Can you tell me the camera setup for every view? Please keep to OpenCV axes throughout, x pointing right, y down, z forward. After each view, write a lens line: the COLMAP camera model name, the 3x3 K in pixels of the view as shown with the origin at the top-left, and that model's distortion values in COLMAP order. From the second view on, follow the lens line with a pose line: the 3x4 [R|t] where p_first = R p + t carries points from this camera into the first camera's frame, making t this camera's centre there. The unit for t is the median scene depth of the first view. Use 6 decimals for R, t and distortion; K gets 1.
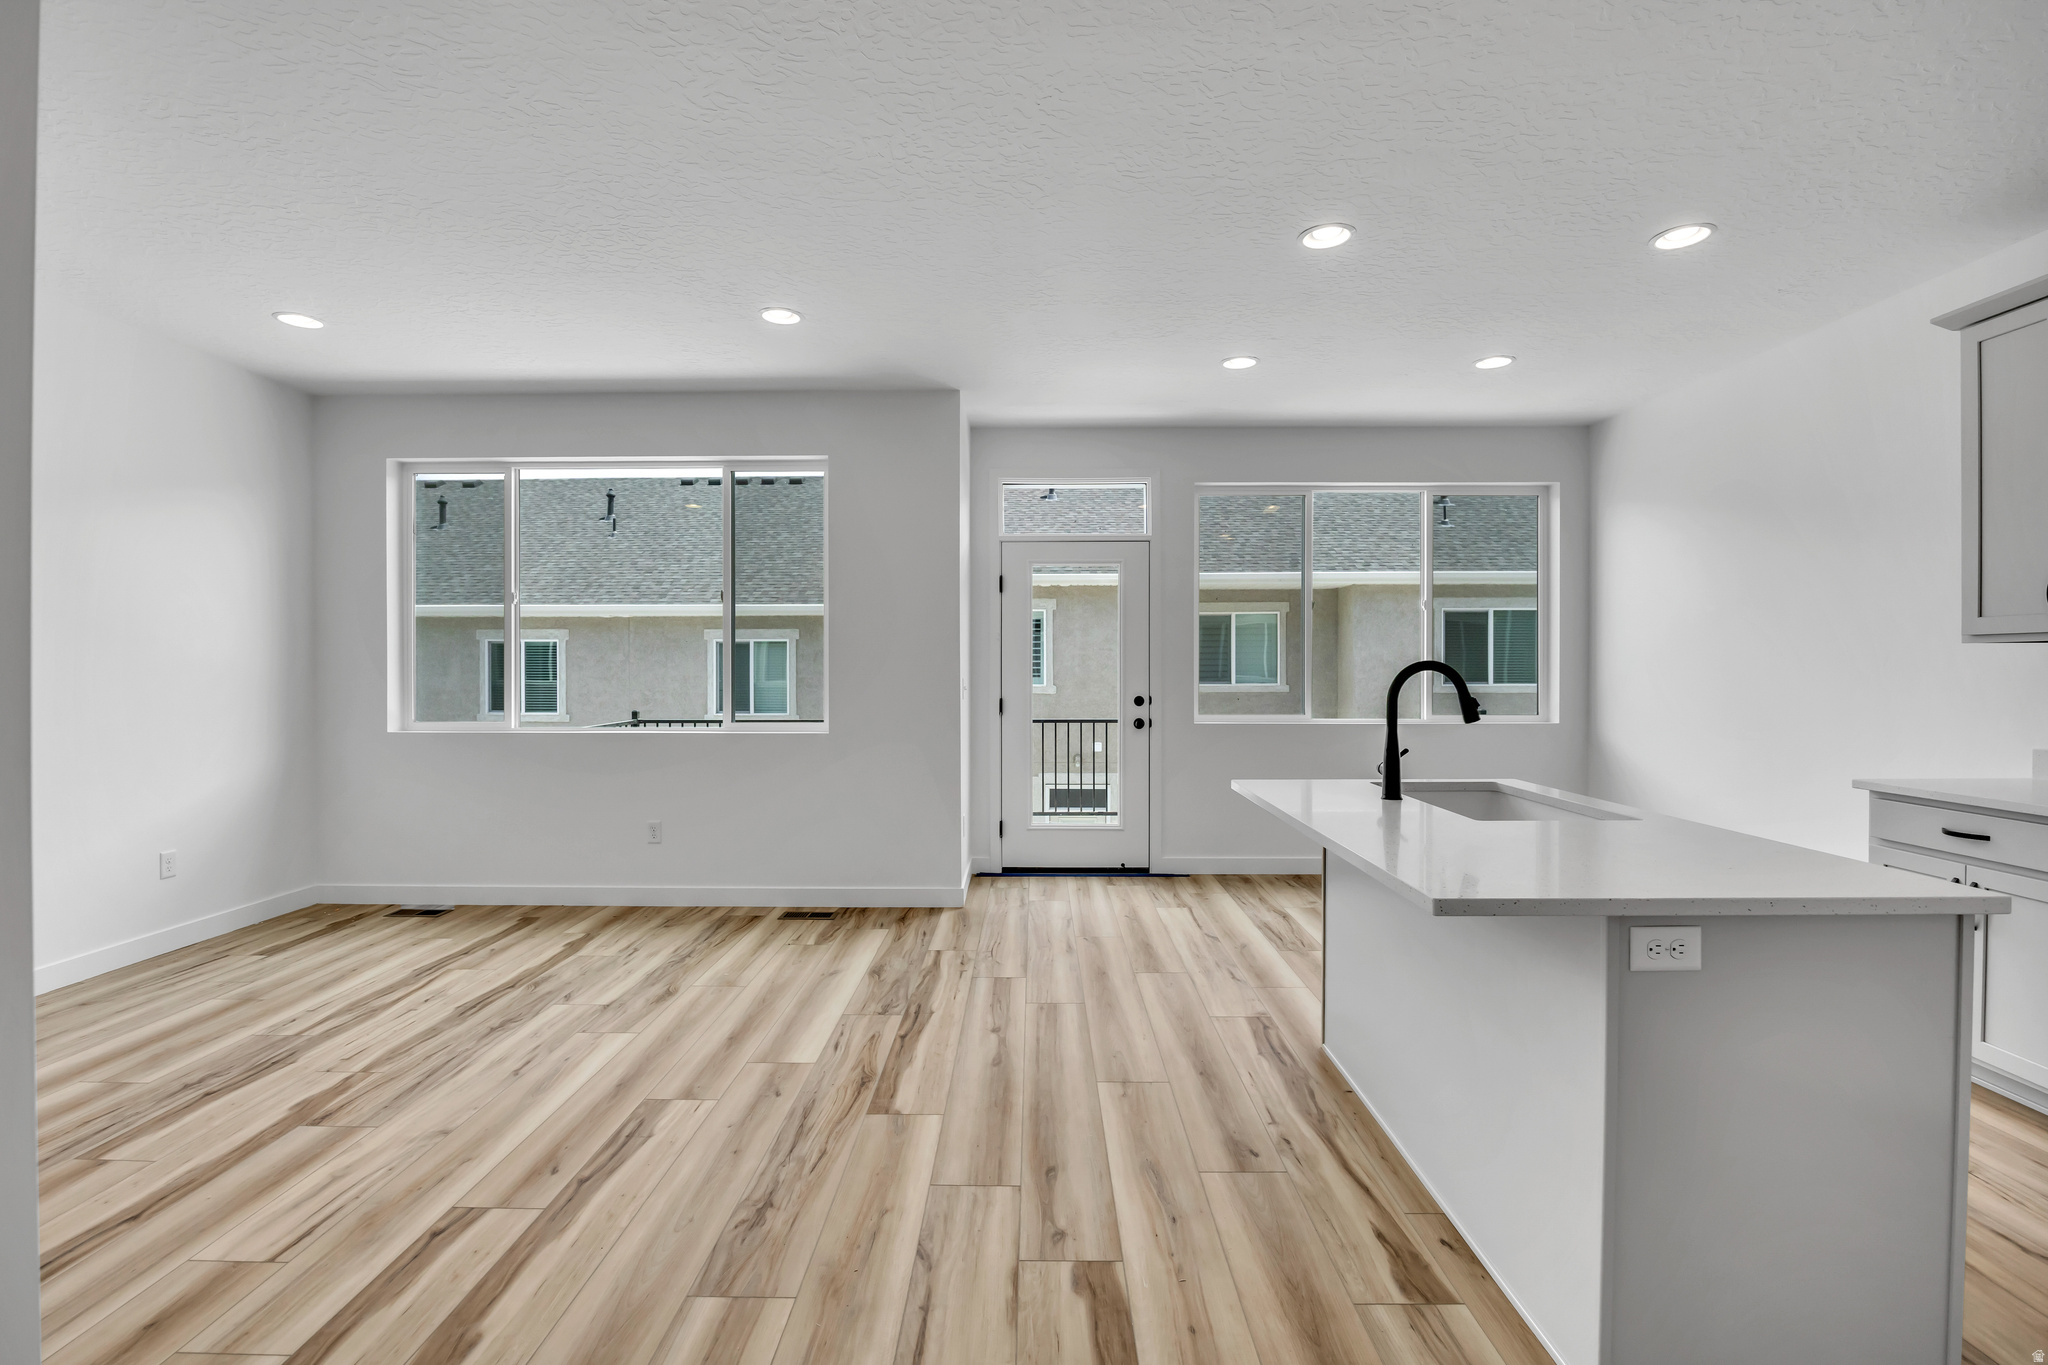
lens RADIAL K [[899.9, 0, 1022.0], [0, 899.9, 676.3], [0, 0, 1]] dist [-0.017890, 0.001654]
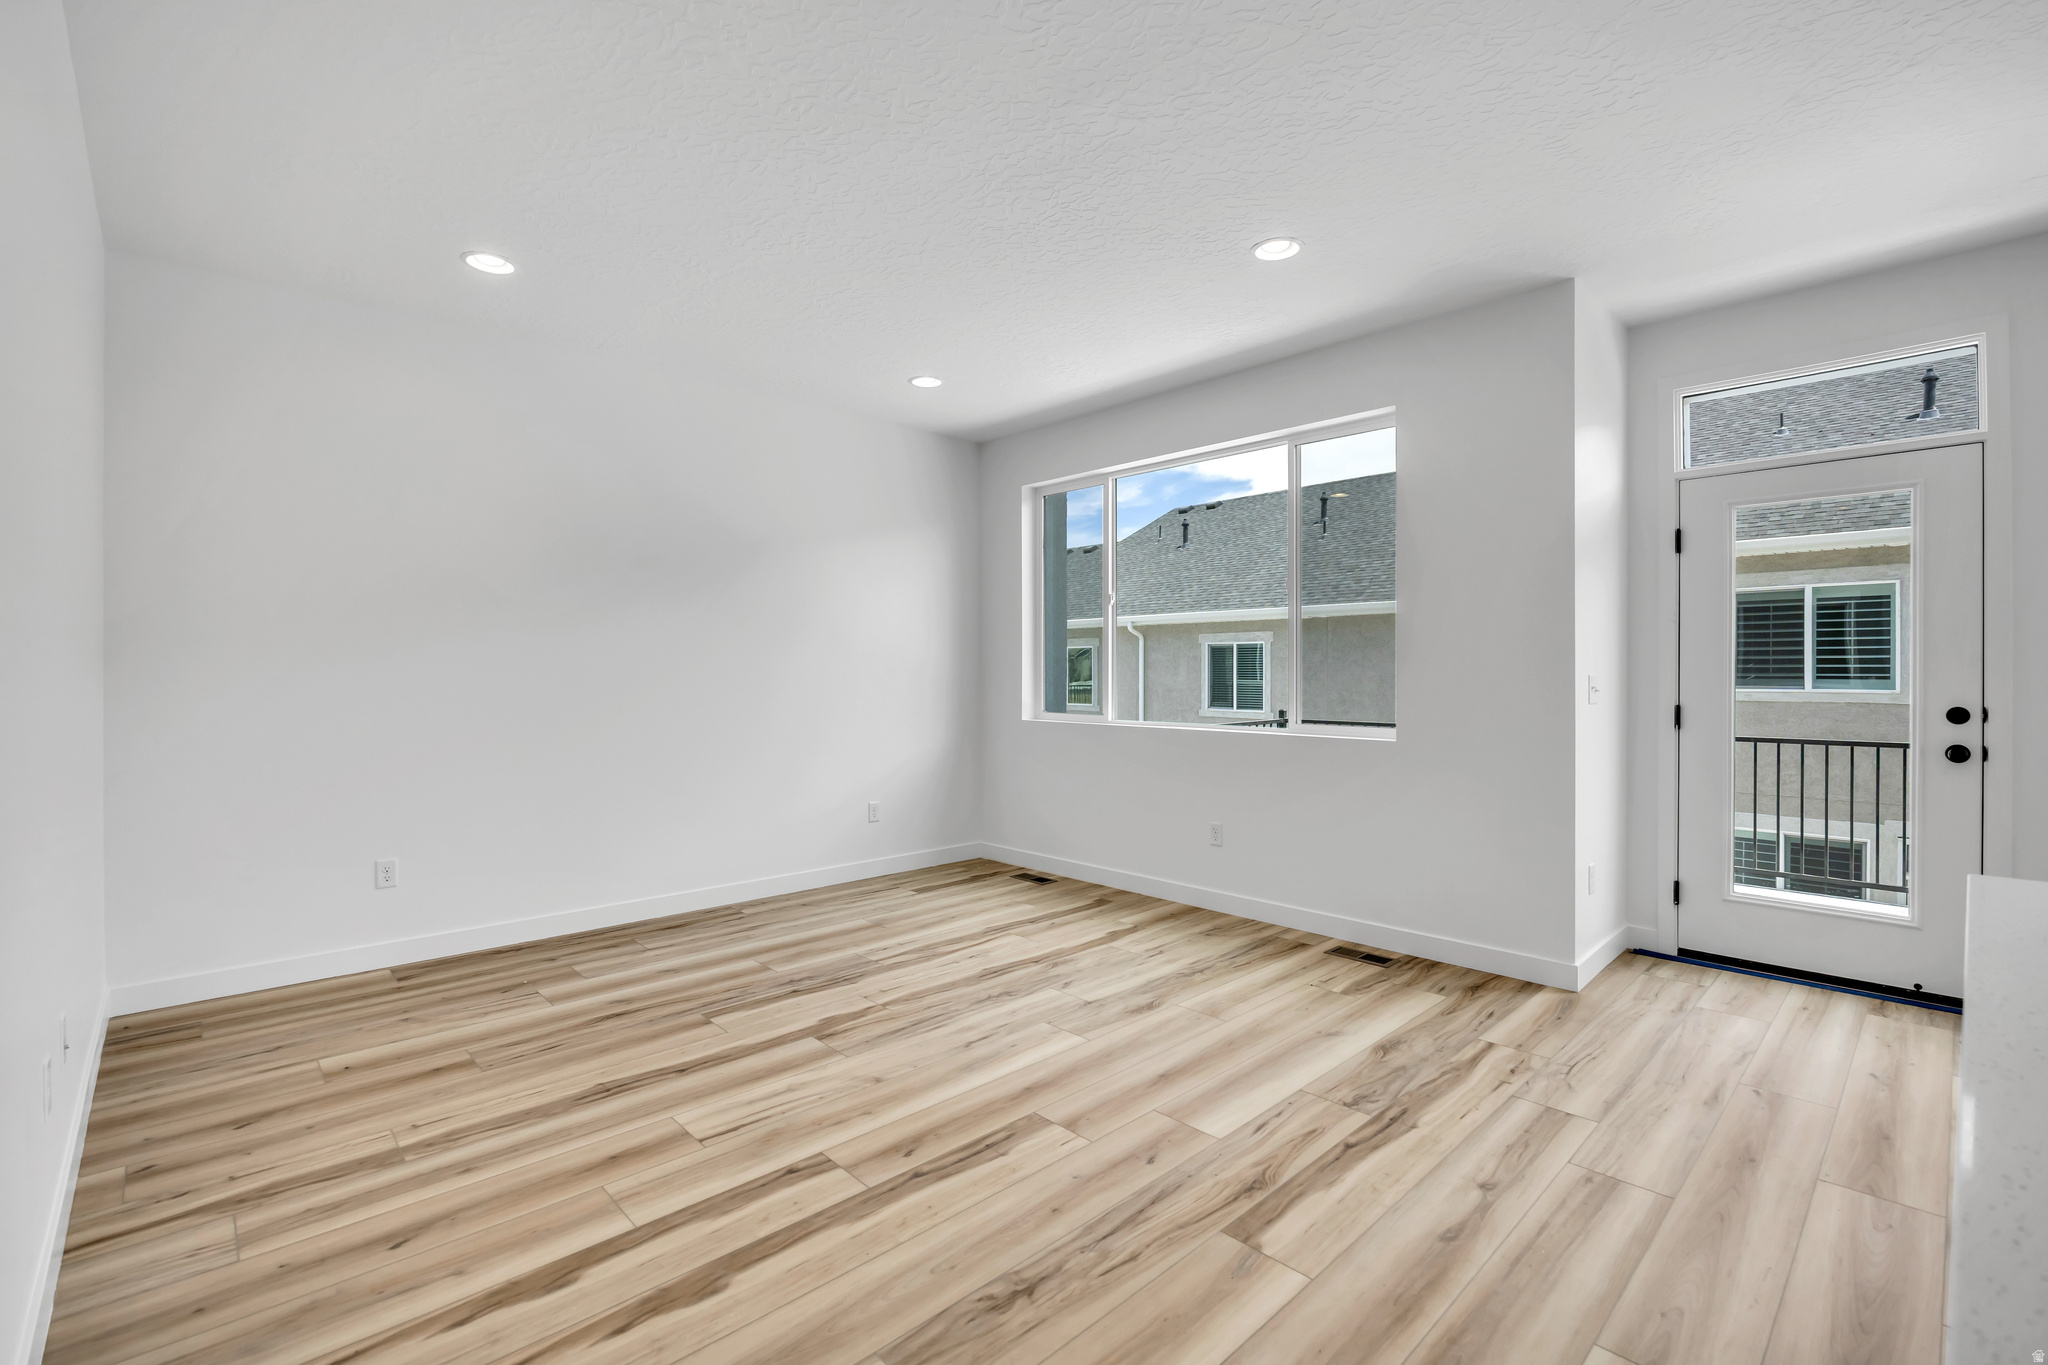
lens RADIAL K [[899.9, 0, 1022.5], [0, 899.9, 676.7], [0, 0, 1]] dist [-0.017890, 0.001654]
pose [[0.695134, 0.003640, -0.718871, 0.177498], [-0.005103, 0.999987, 0.000129, 0.007565], [0.718862, 0.003579, 0.695144, 0.231961]]
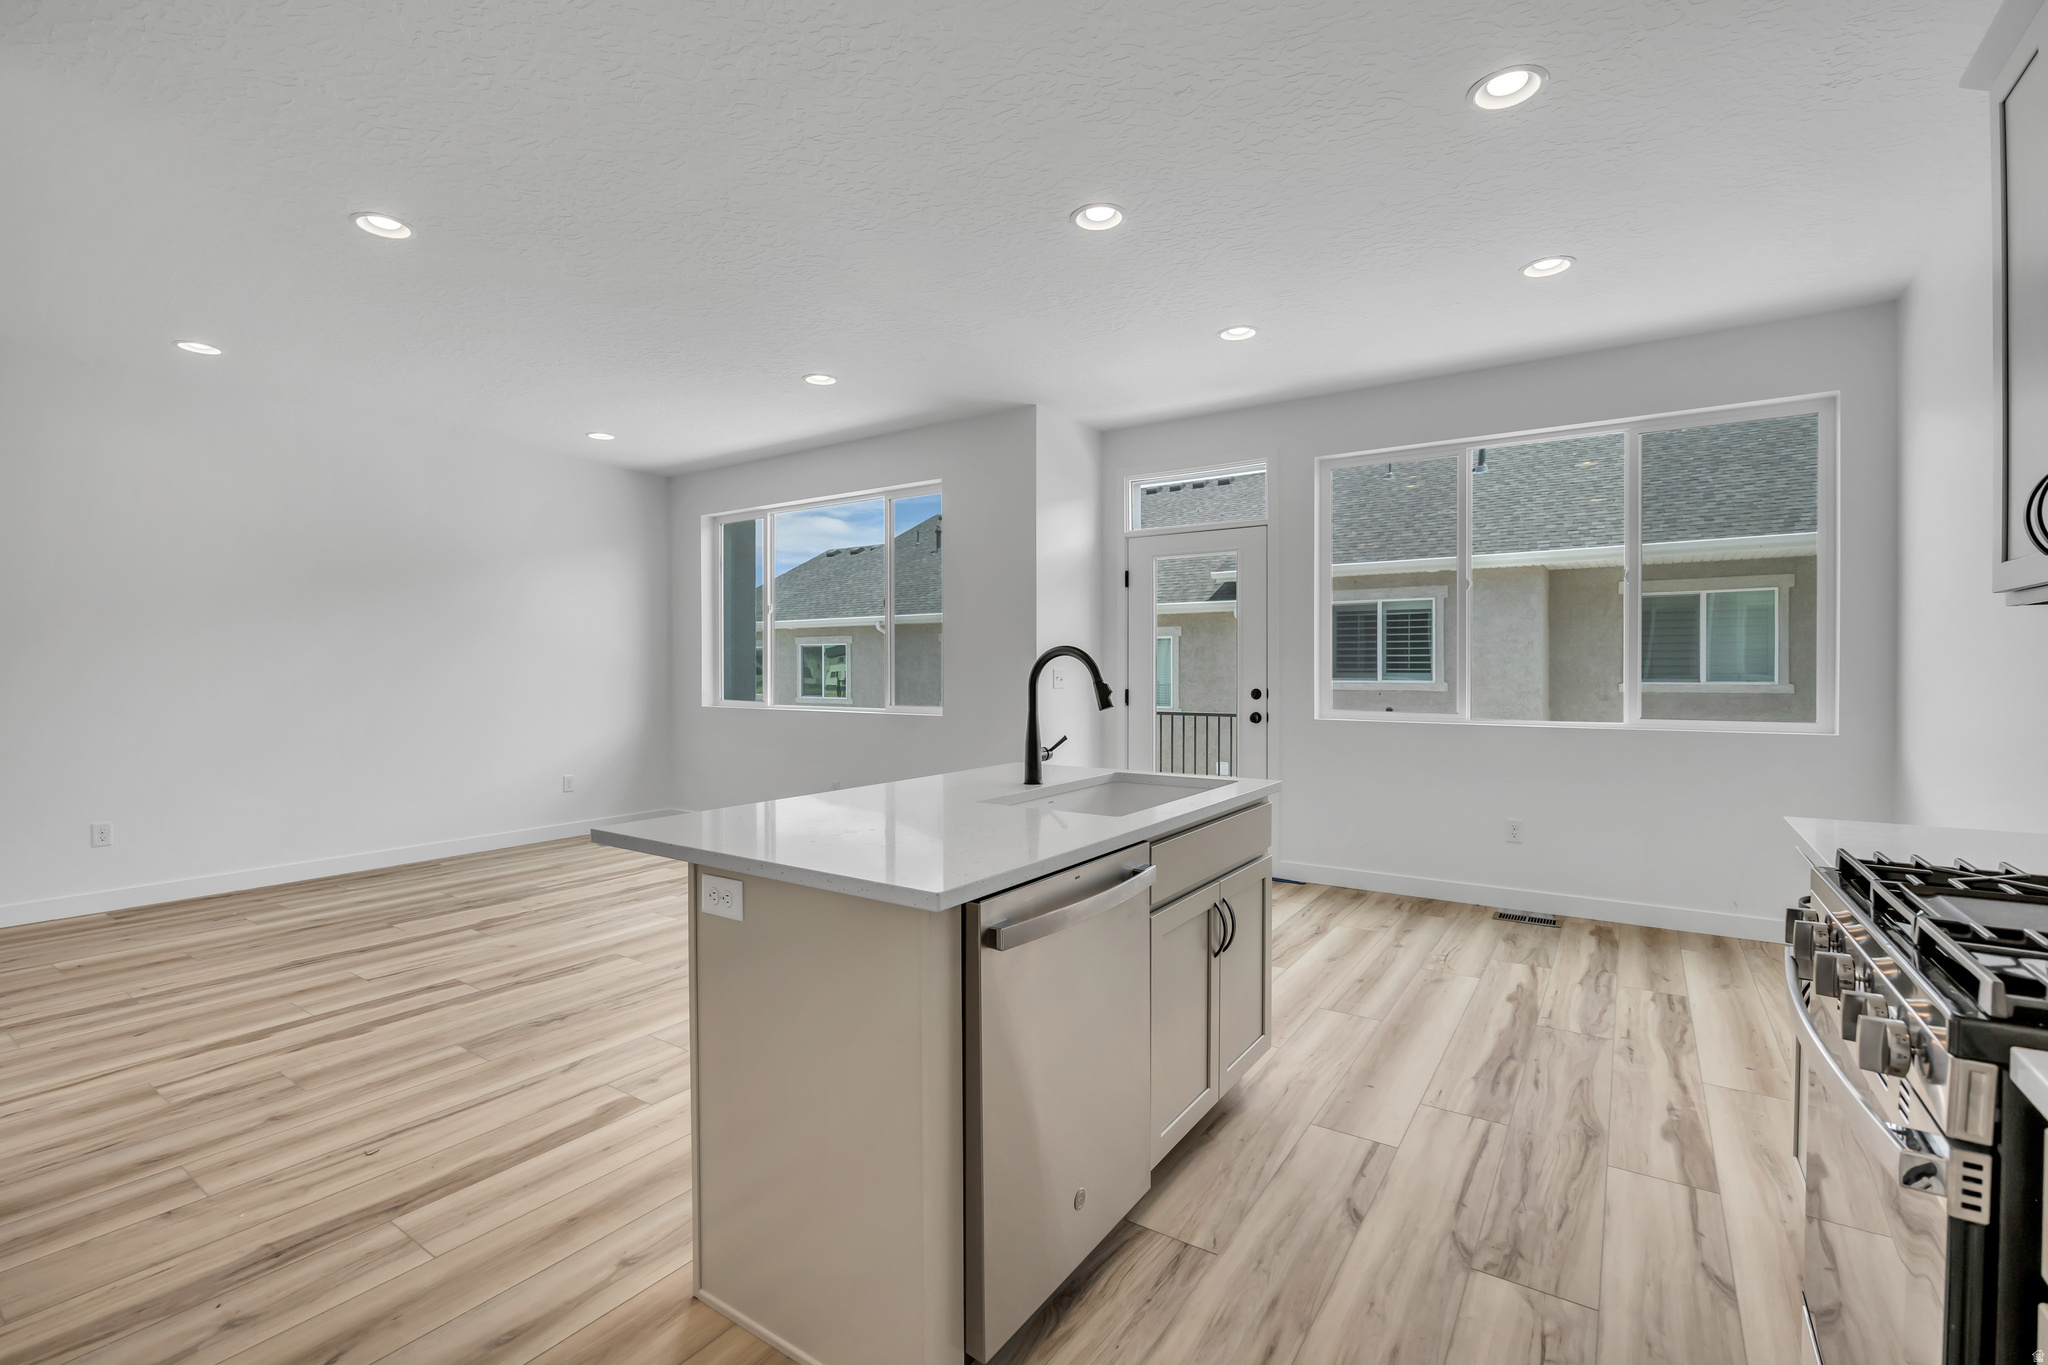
lens RADIAL K [[899.9, 0, 1022.7], [0, 899.9, 676.7], [0, 0, 1]] dist [-0.017890, 0.001654]
pose [[0.834238, 0.005627, -0.551376, 0.660431], [-0.003806, 0.999983, 0.004446, 0.008660], [0.551391, -0.001610, 0.834245, 0.105066]]
